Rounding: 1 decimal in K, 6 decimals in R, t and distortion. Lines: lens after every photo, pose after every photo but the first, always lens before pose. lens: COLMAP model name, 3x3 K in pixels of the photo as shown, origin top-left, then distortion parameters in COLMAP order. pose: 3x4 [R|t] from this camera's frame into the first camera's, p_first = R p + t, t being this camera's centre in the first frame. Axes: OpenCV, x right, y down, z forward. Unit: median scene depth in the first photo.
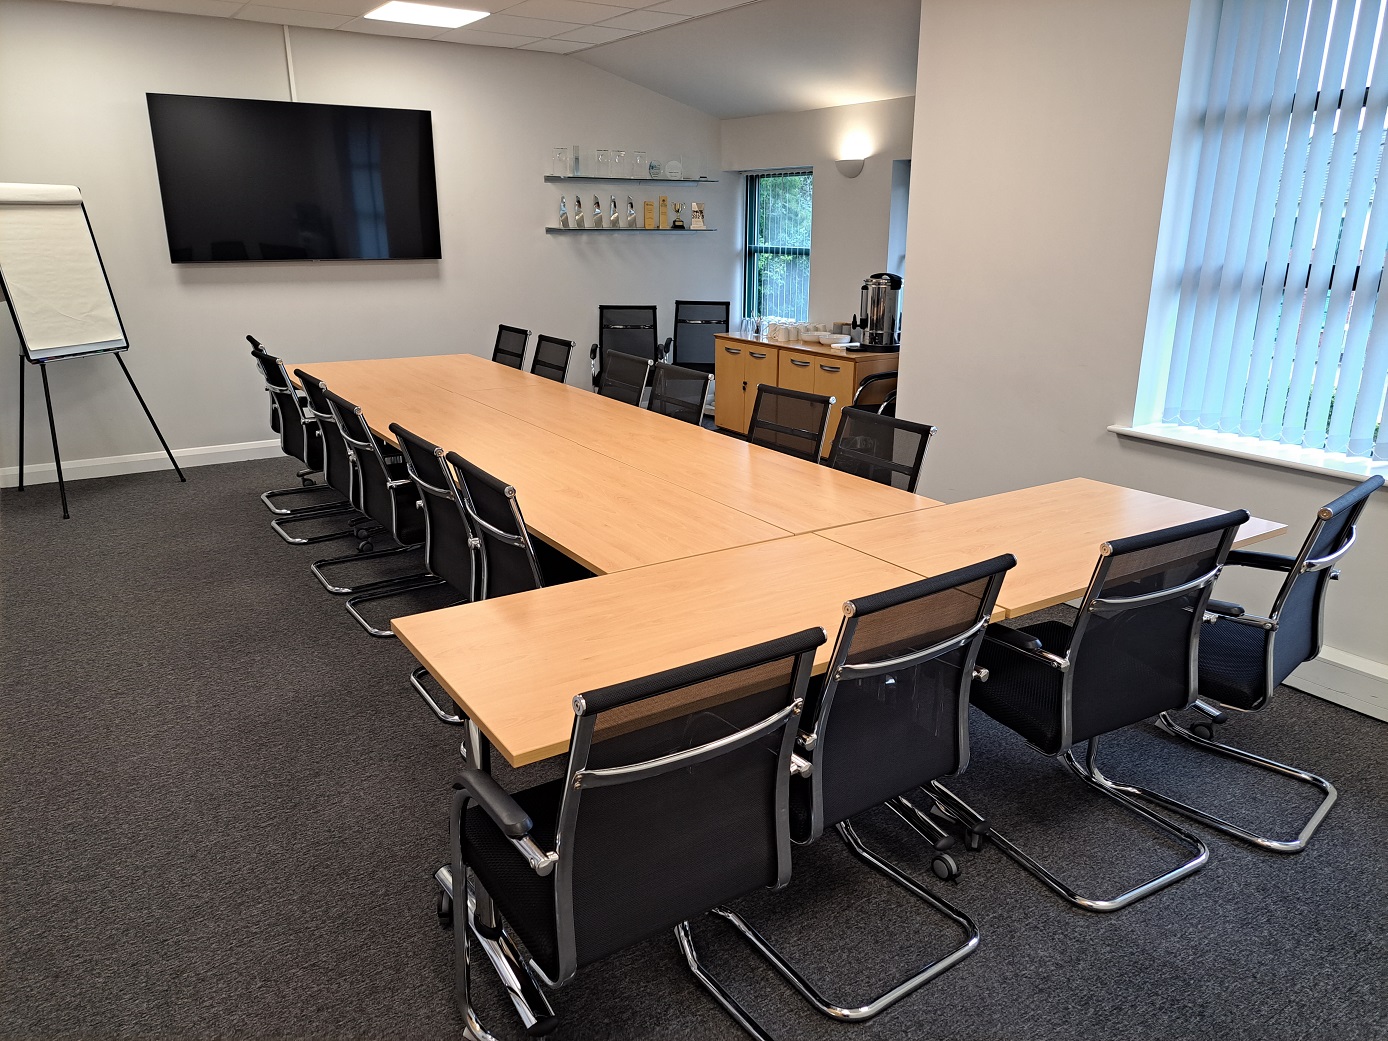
lens RADIAL K [[996.8, 0, 692.1], [0, 996.8, 524.4], [0, 0, 1]] dist [0.053135, -0.026585]
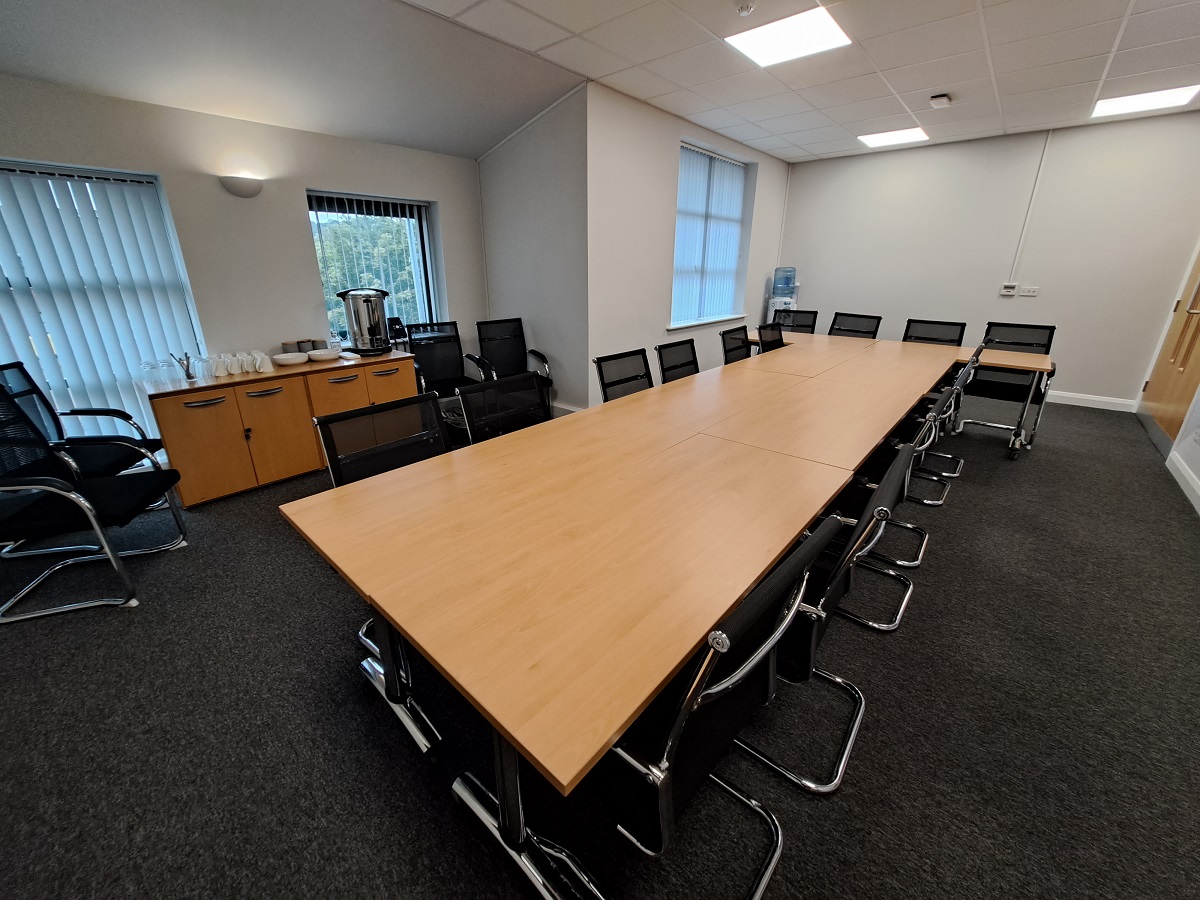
lens RADIAL K [[479.0, 0, 593.9], [0, 479.0, 439.2], [0, 0, 1]] dist [-0.012710, -0.001517]
pose [[-0.271913, -0.327342, 0.904937, -0.571699], [0.287003, 0.869987, 0.400938, -0.305938], [-0.918527, 0.368740, -0.142613, 1.128947]]
